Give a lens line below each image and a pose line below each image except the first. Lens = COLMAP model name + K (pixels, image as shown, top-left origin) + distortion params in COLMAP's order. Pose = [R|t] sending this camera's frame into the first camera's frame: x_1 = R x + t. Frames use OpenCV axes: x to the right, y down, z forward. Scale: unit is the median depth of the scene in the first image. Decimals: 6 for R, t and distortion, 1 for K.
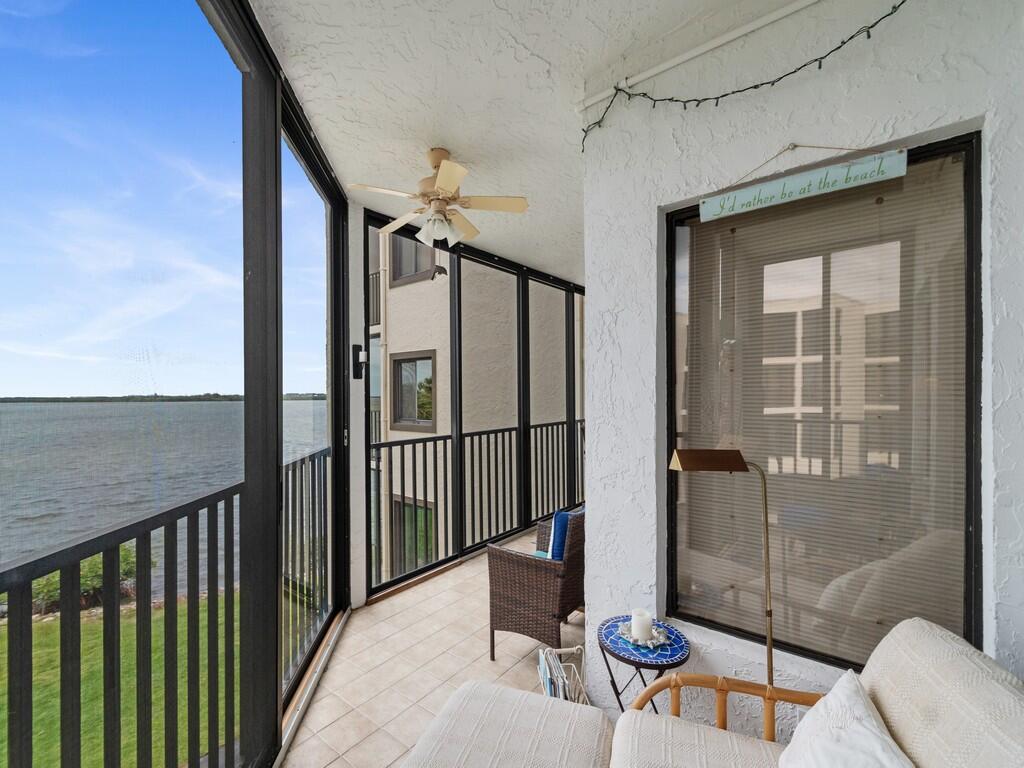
lens RADIAL K [[445.1, 0, 512.0], [0, 445.1, 384.0], [0, 0, 1]] dist [0.001063, 0.000079]
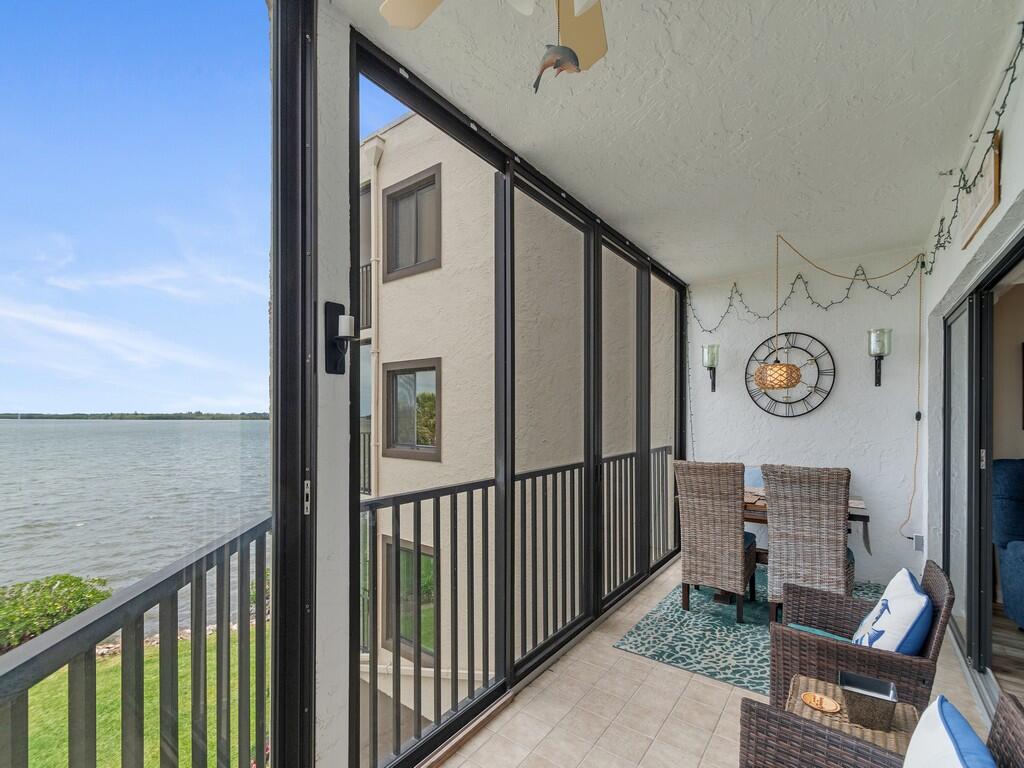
lens RADIAL K [[453.3, 0, 511.0], [0, 453.3, 409.4], [0, 0, 1]] dist [0.004444, 0.000569]
pose [[0.999763, 0.011806, 0.018271, -0.105947], [-0.011959, 0.999894, 0.008289, 0.013057], [-0.018171, -0.008506, 0.999799, 0.324598]]
